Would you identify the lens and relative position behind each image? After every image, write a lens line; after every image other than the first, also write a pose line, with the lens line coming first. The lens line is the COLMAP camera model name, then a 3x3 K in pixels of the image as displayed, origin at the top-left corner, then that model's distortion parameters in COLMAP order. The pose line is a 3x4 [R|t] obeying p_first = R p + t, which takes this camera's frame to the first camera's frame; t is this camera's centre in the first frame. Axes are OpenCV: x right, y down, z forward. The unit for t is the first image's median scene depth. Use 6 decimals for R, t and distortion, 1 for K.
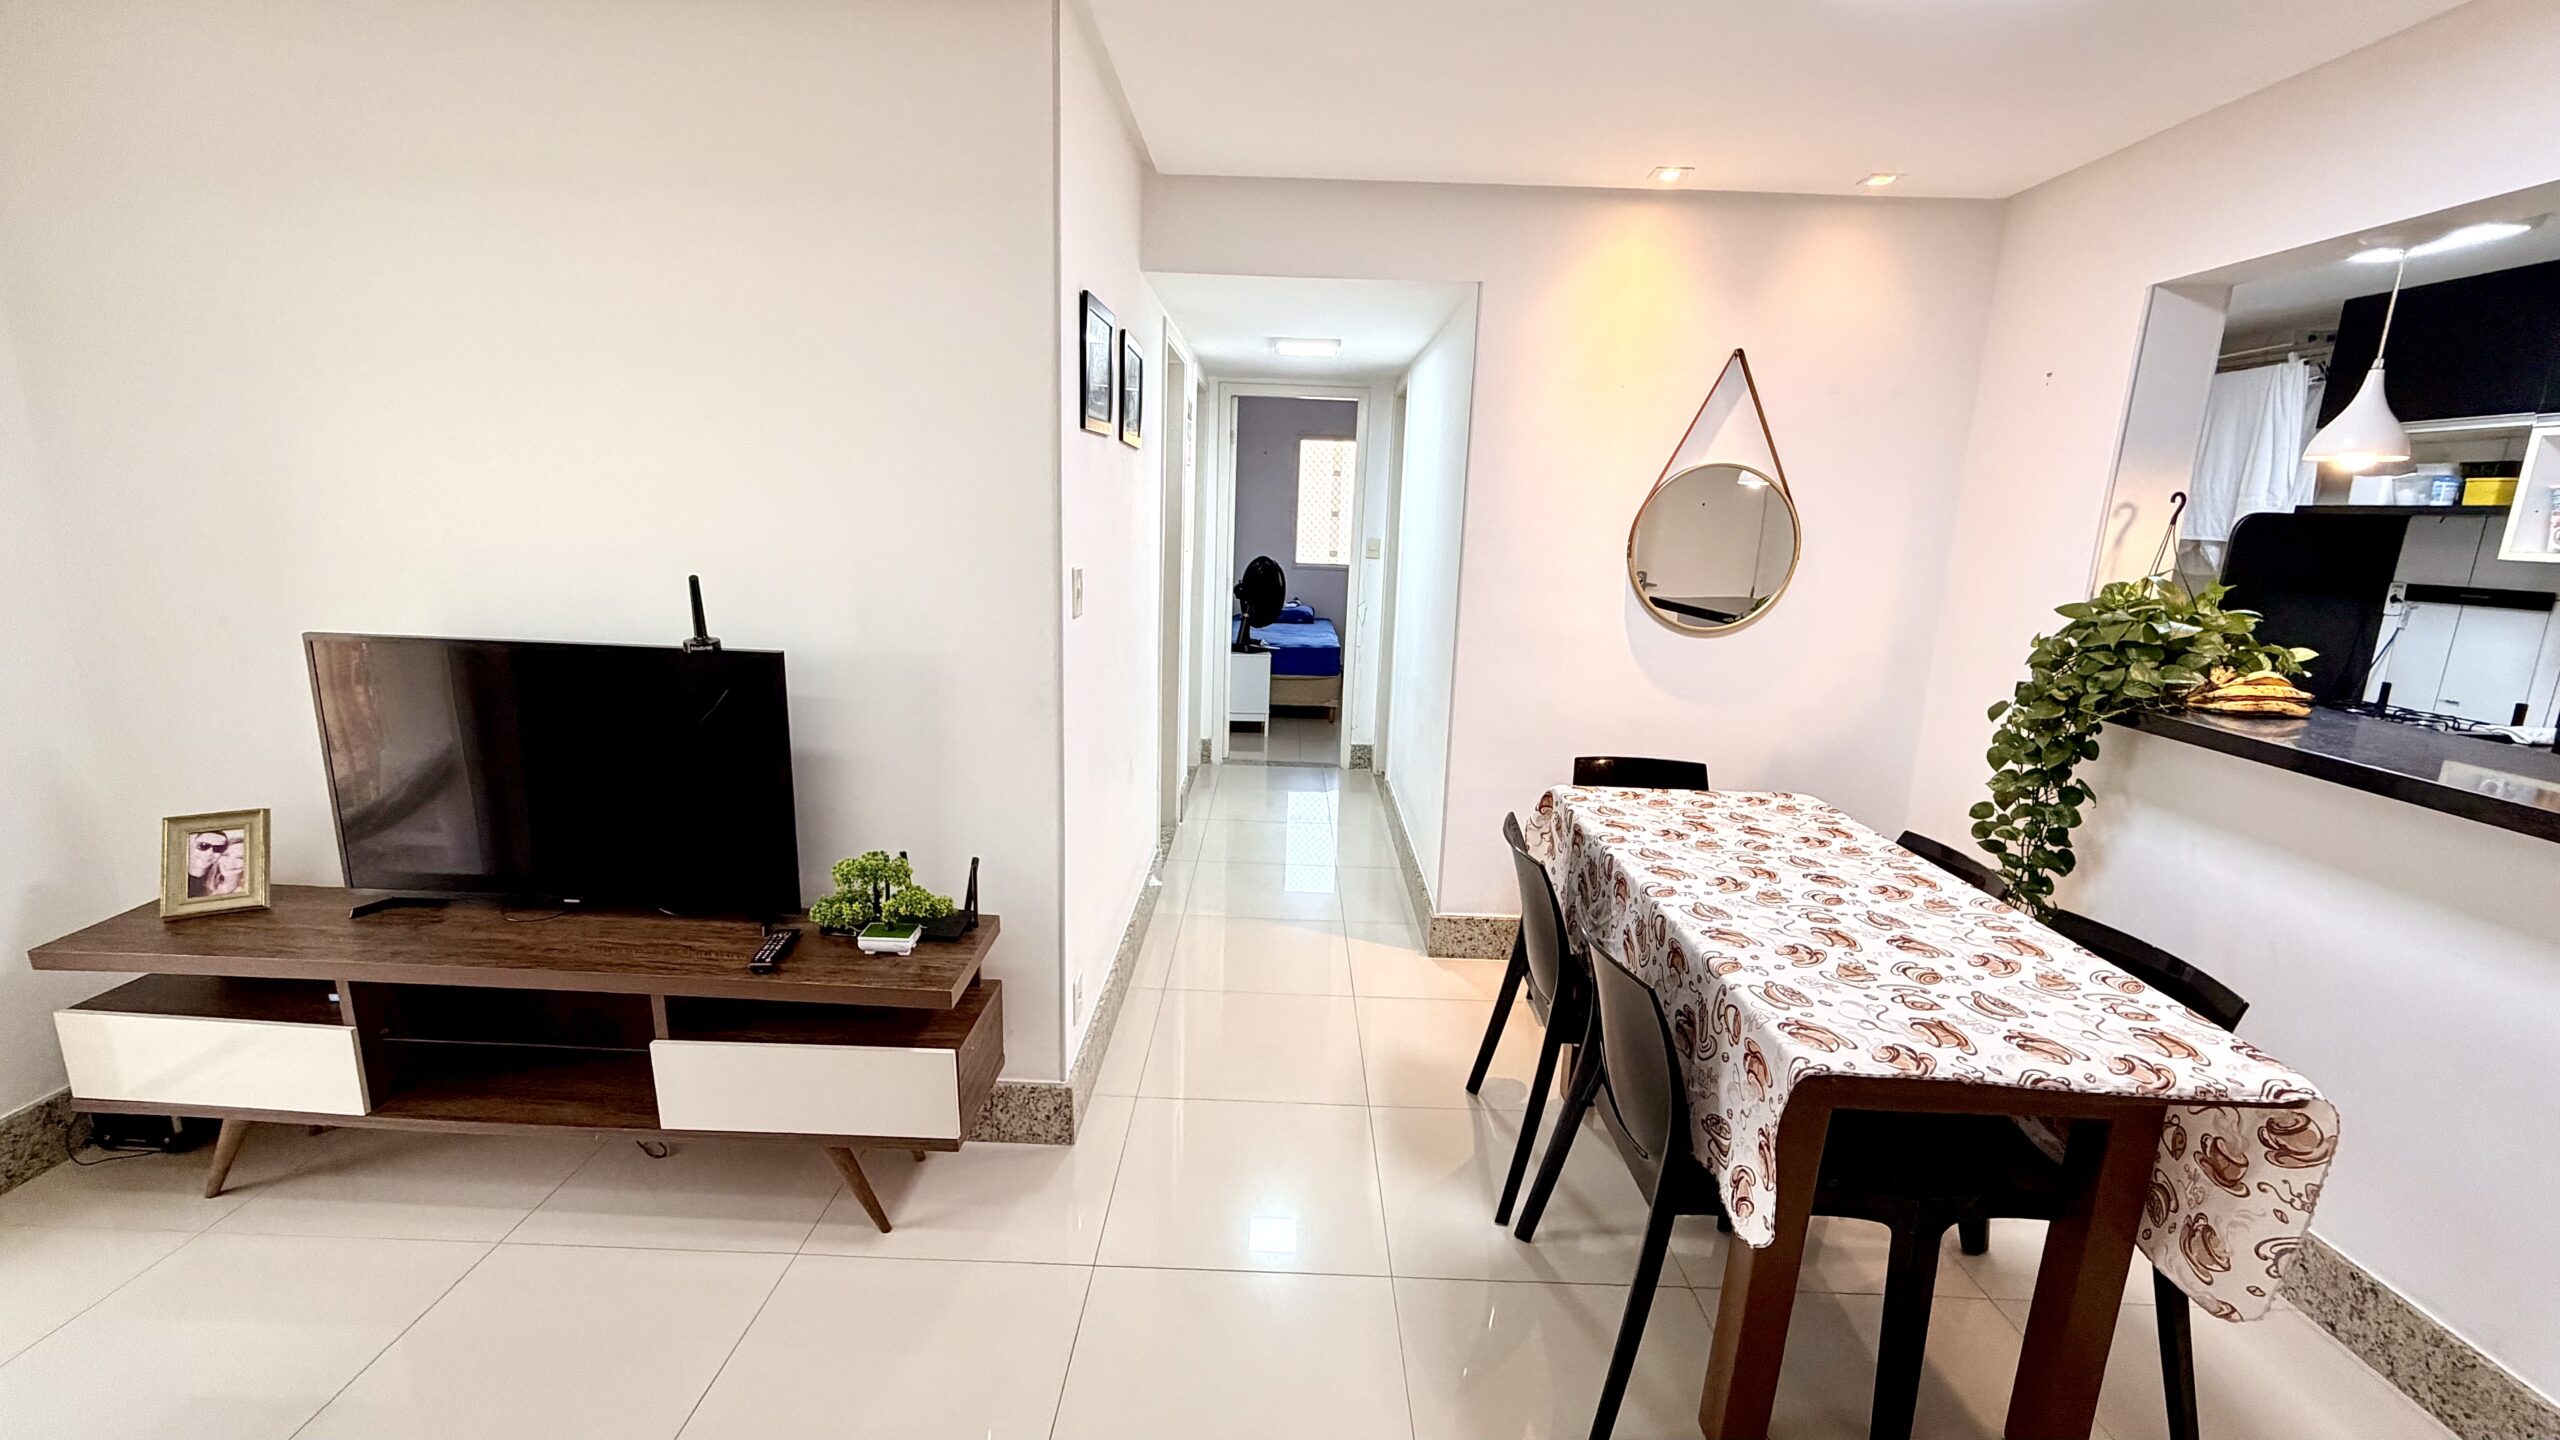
lens RADIAL K [[1021.7, 0, 1280.0], [0, 1021.7, 720.0], [0, 0, 1]] dist [-0.000070, 0.000316]
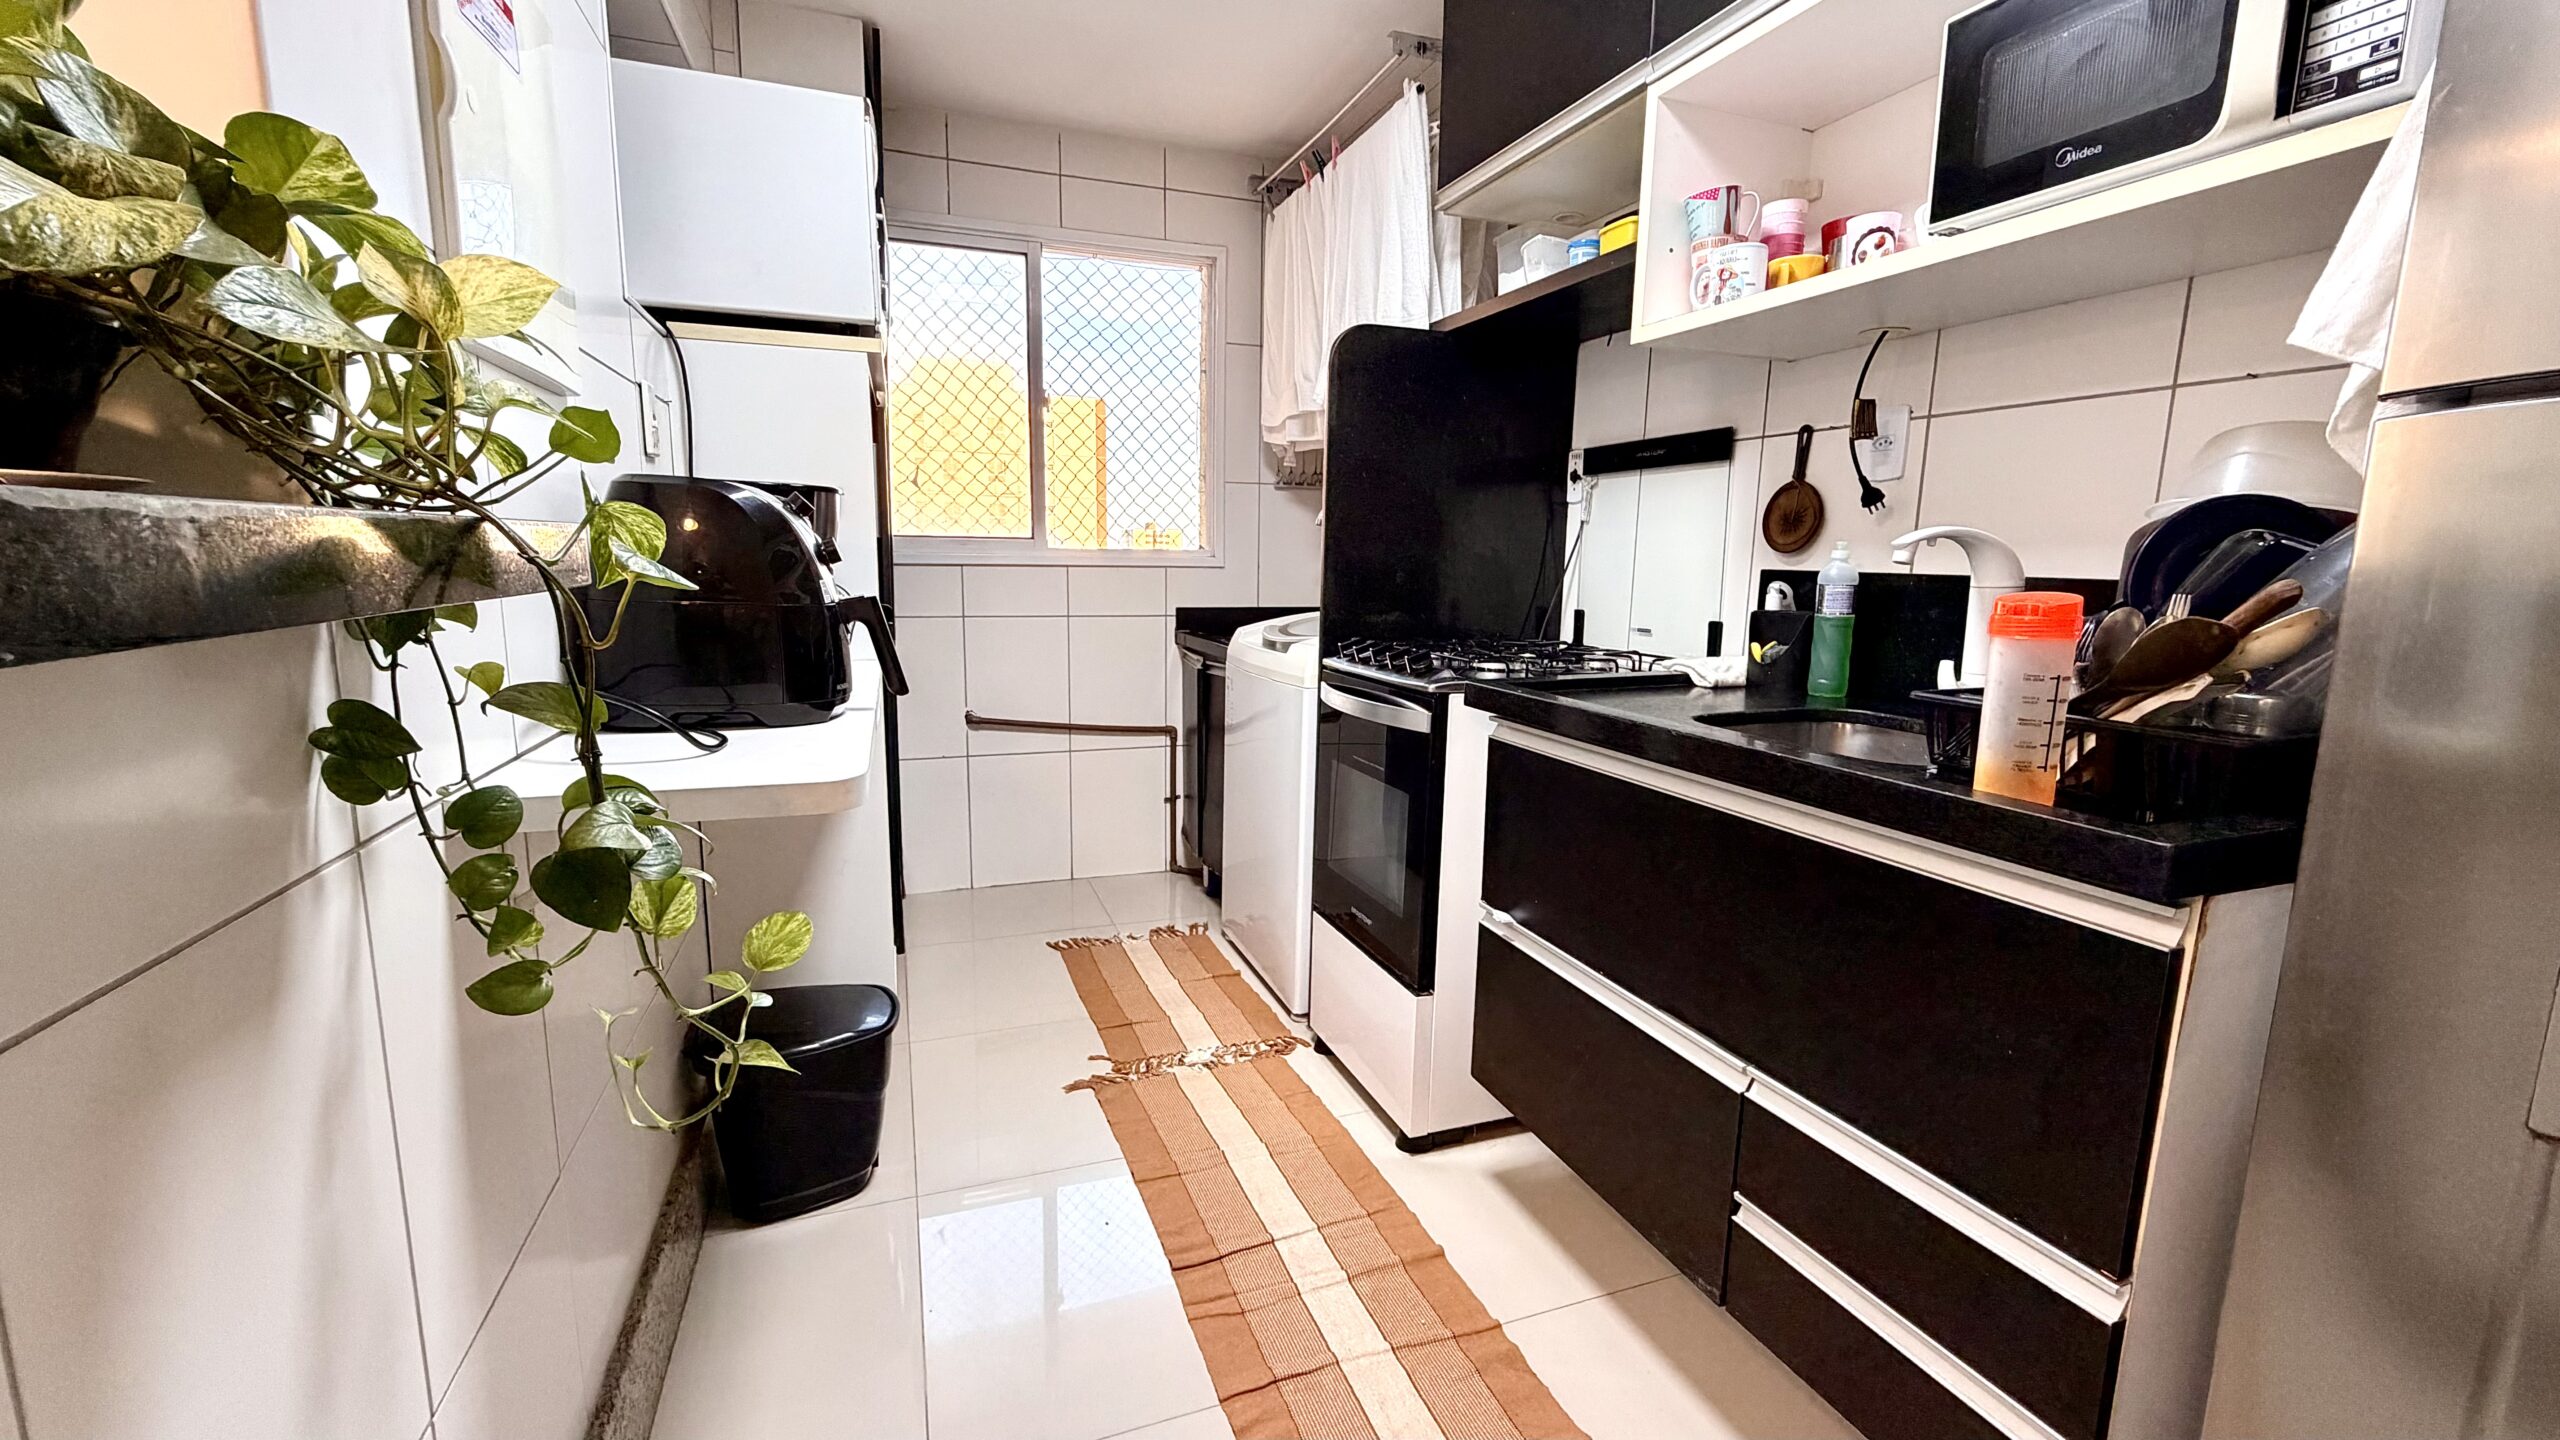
lens RADIAL K [[1022.9, 0, 1275.1], [0, 1022.9, 720.6], [0, 0, 1]] dist [0.000506, 0.000328]
pose [[0.932628, -0.075609, 0.352828, 1.214734], [0.087858, 0.995955, -0.018807, 0.046835], [-0.349979, 0.048538, 0.935499, 0.857581]]
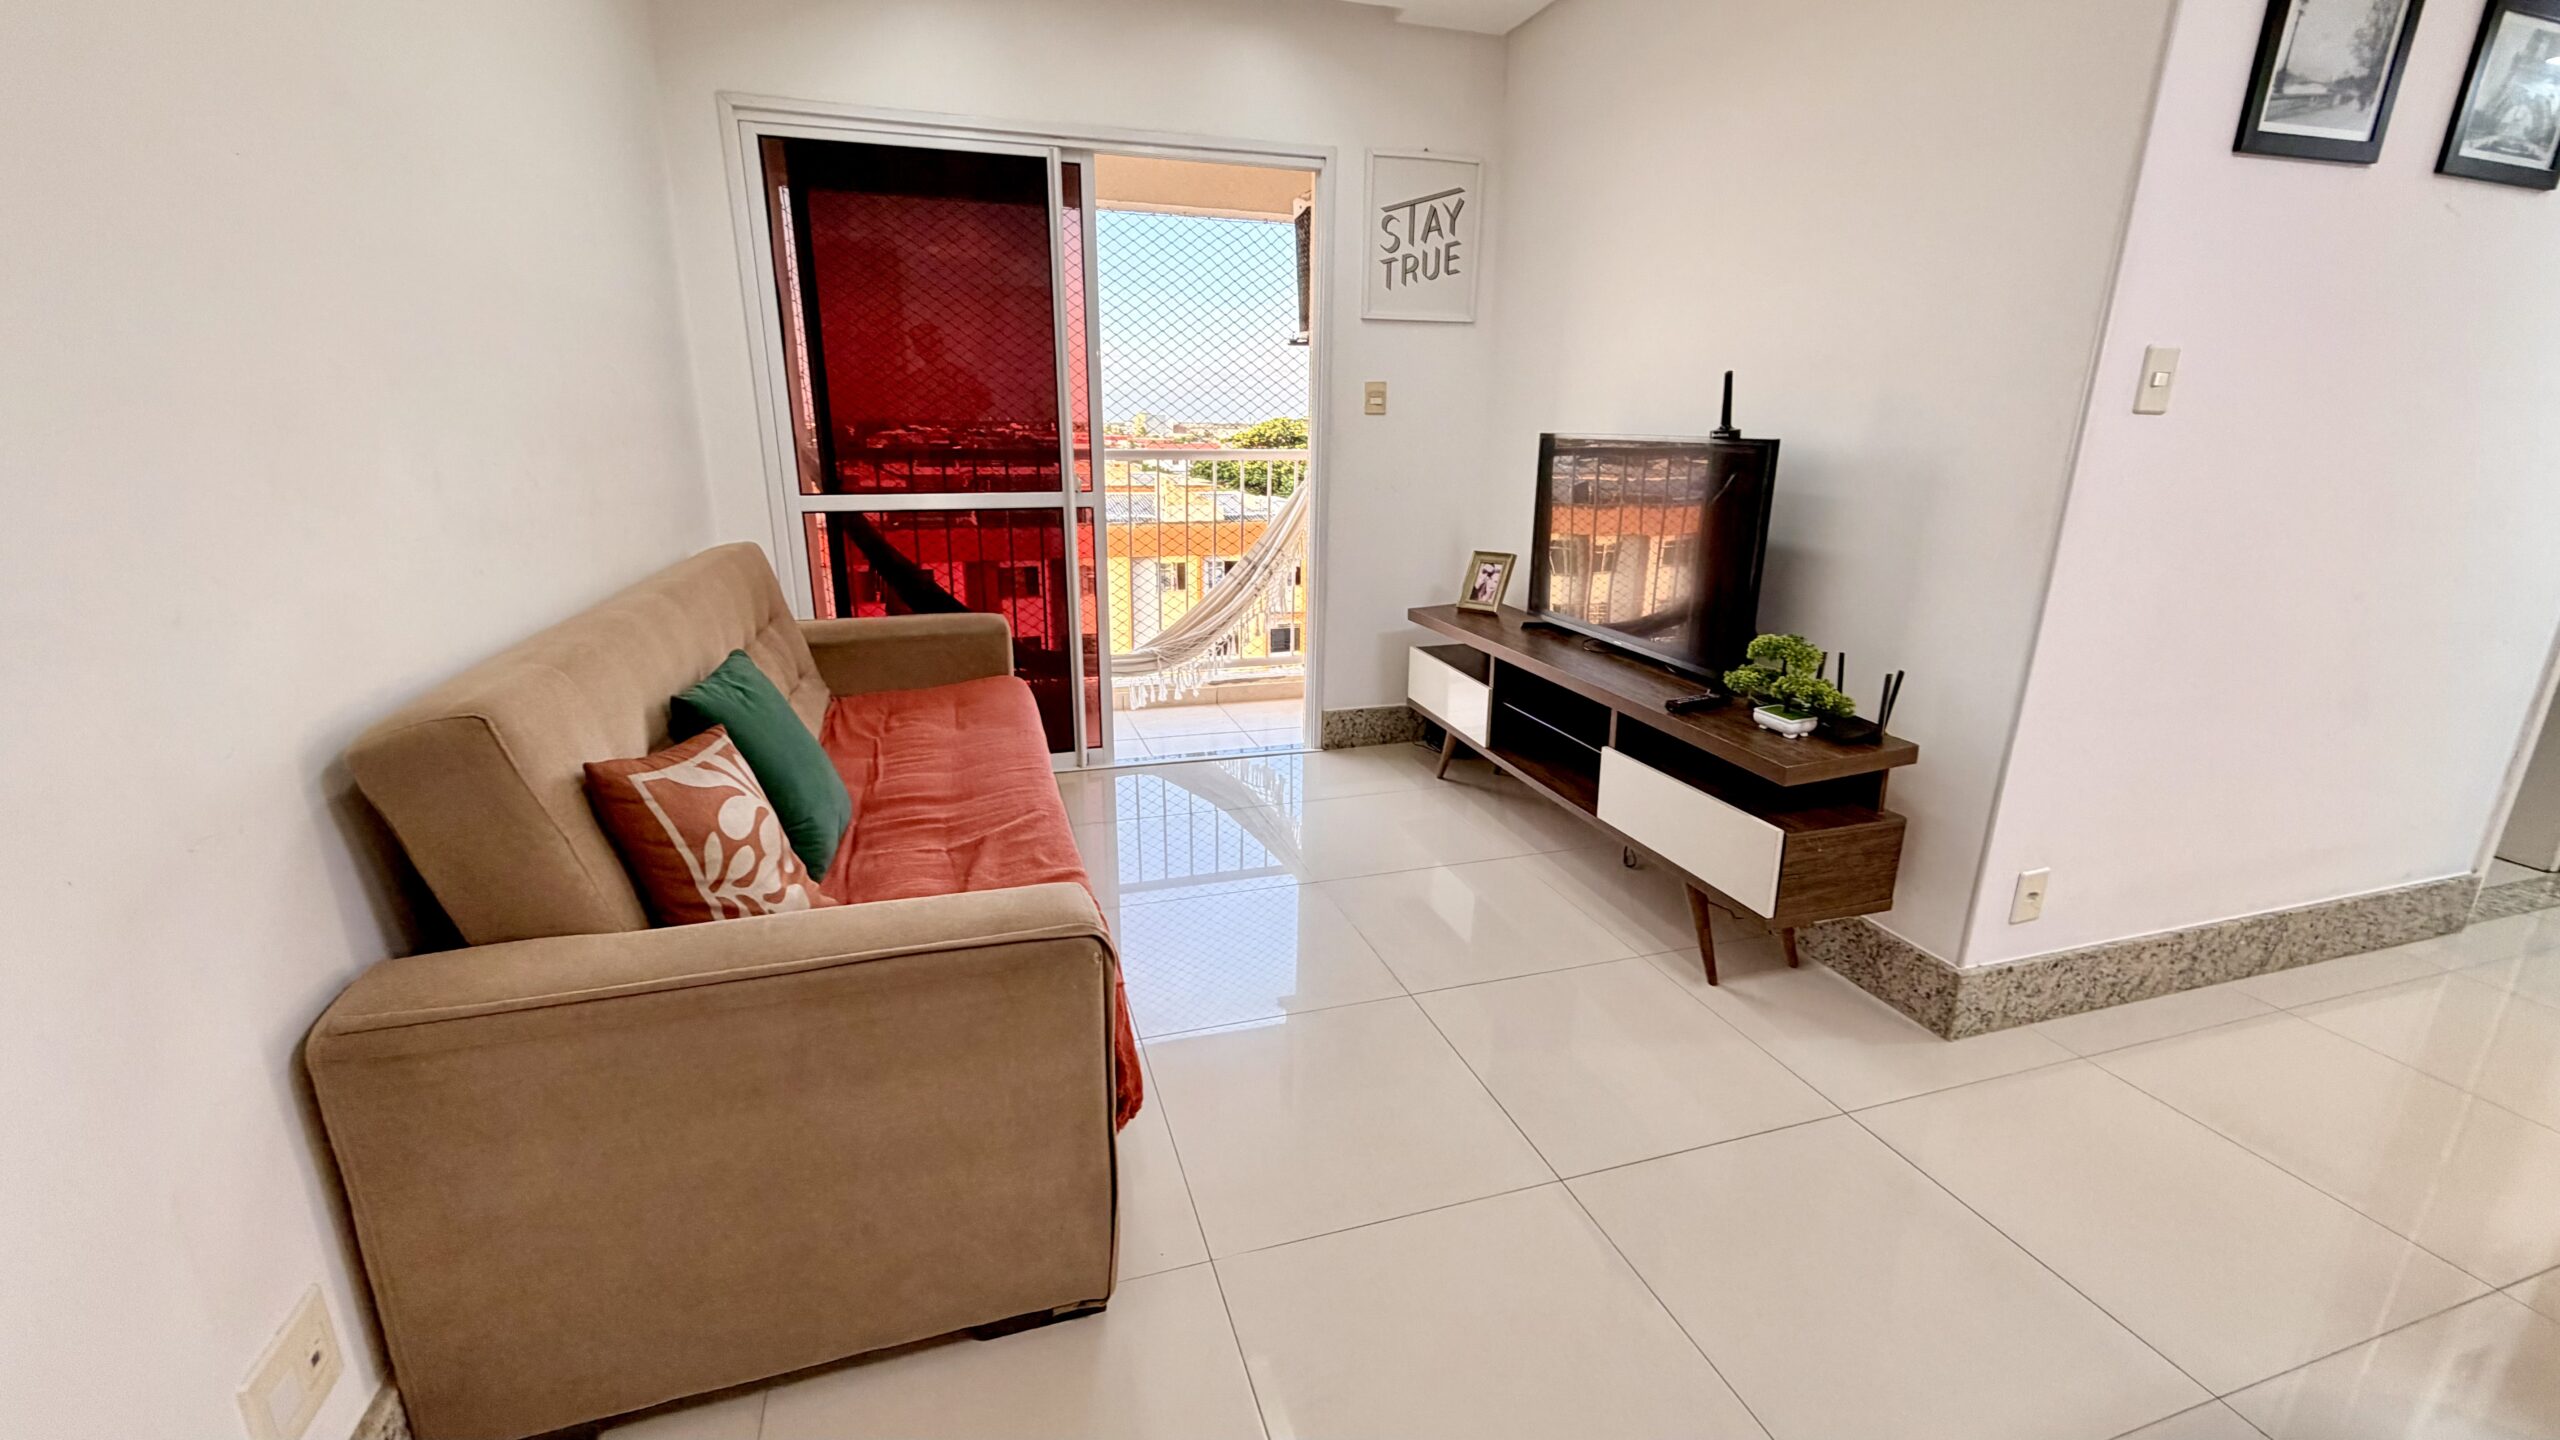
lens RADIAL K [[1020.0, 0, 1275.1], [0, 1020.0, 719.6], [0, 0, 1]] dist [0.000699, 0.000531]
pose [[0.311187, 0.235651, -0.920669, 0.384440], [-0.193530, 0.964183, 0.181375, 0.119779], [0.930435, 0.121735, 0.345647, 0.157605]]
